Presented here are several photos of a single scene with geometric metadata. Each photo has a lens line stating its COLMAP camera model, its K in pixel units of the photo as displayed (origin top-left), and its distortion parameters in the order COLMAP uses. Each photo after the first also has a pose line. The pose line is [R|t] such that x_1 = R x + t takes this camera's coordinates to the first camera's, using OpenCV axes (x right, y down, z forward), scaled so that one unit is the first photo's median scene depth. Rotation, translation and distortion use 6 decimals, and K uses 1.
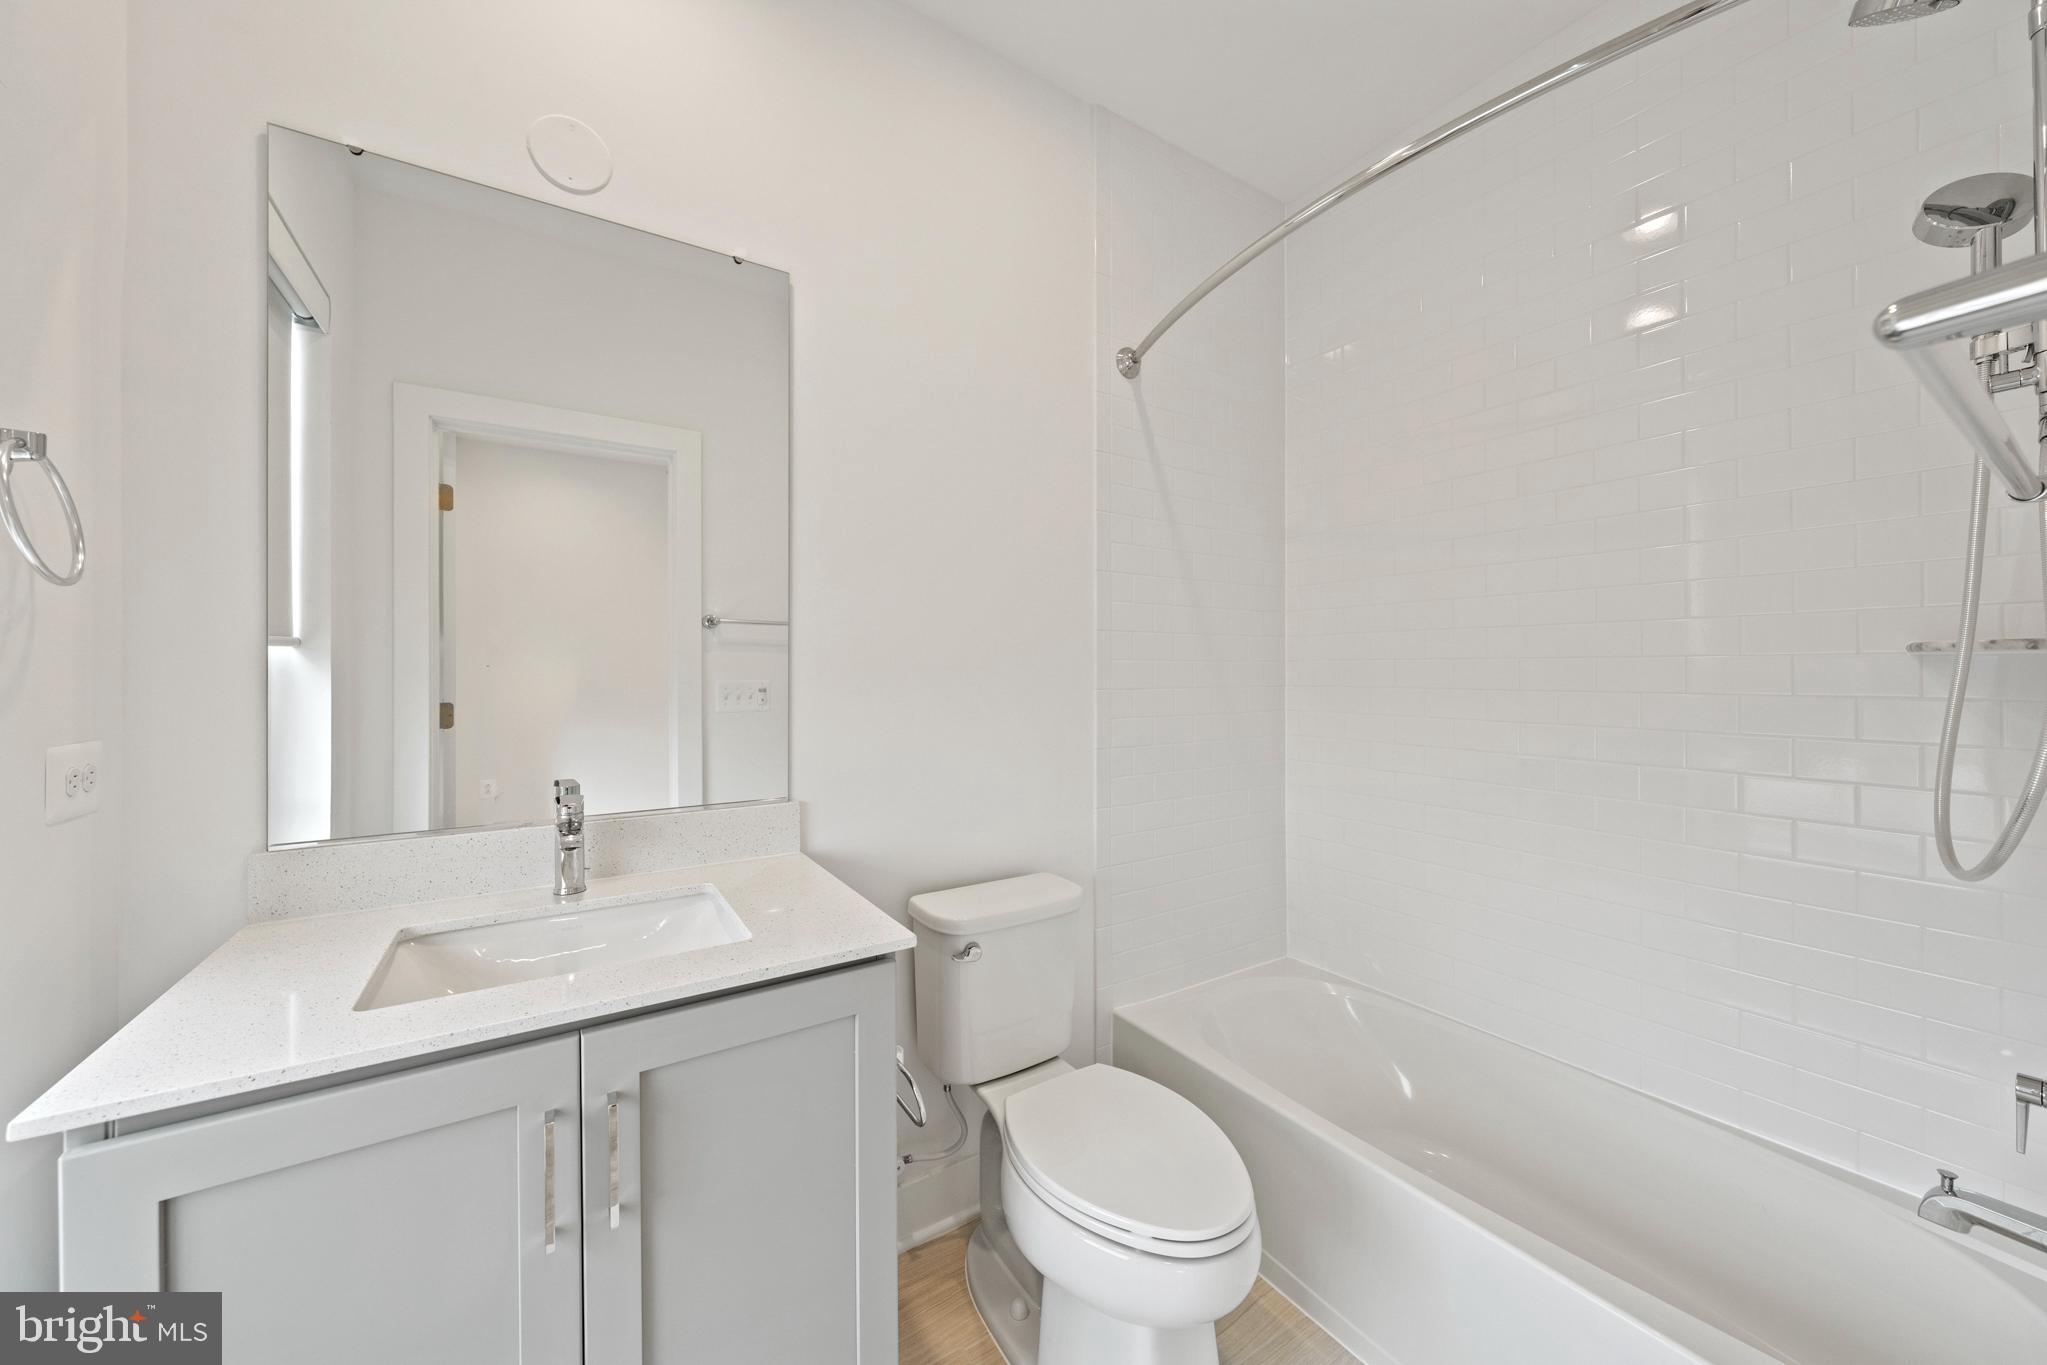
lens RADIAL K [[725.3, 0, 1037.2], [0, 725.3, 683.8], [0, 0, 1]] dist [-0.001572, 0.000670]
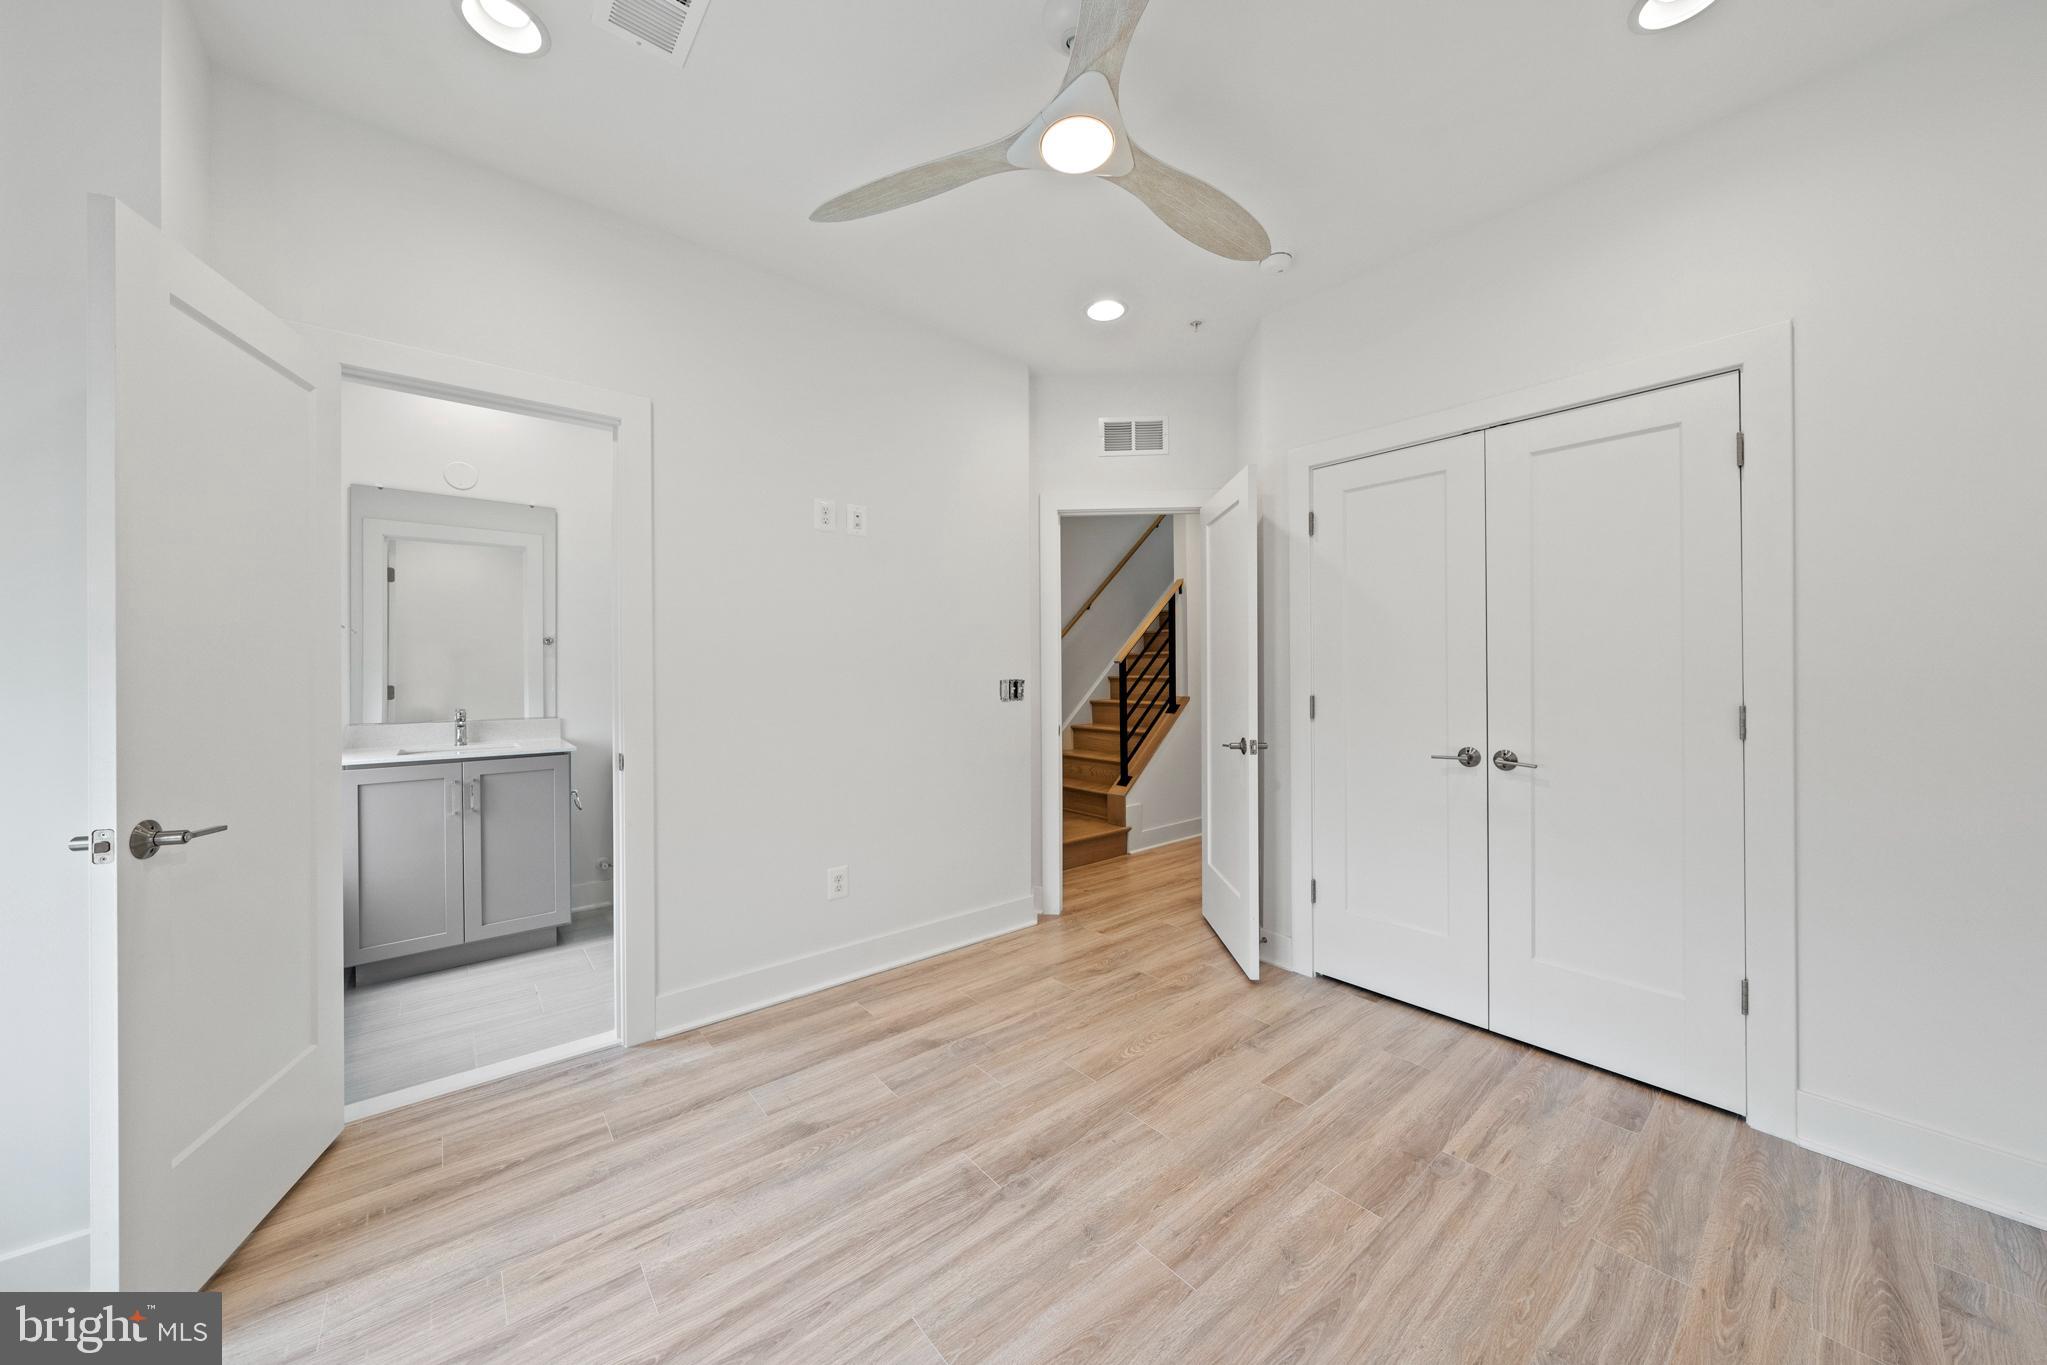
lens RADIAL K [[679.7, 0, 1020.6], [0, 679.7, 671.6], [0, 0, 1]] dist [-0.000320, -0.000033]
pose [[0.993625, -0.008657, 0.112403, 1.155423], [0.010552, 0.999812, -0.016269, 0.065435], [-0.112241, 0.017352, 0.993530, -1.766865]]
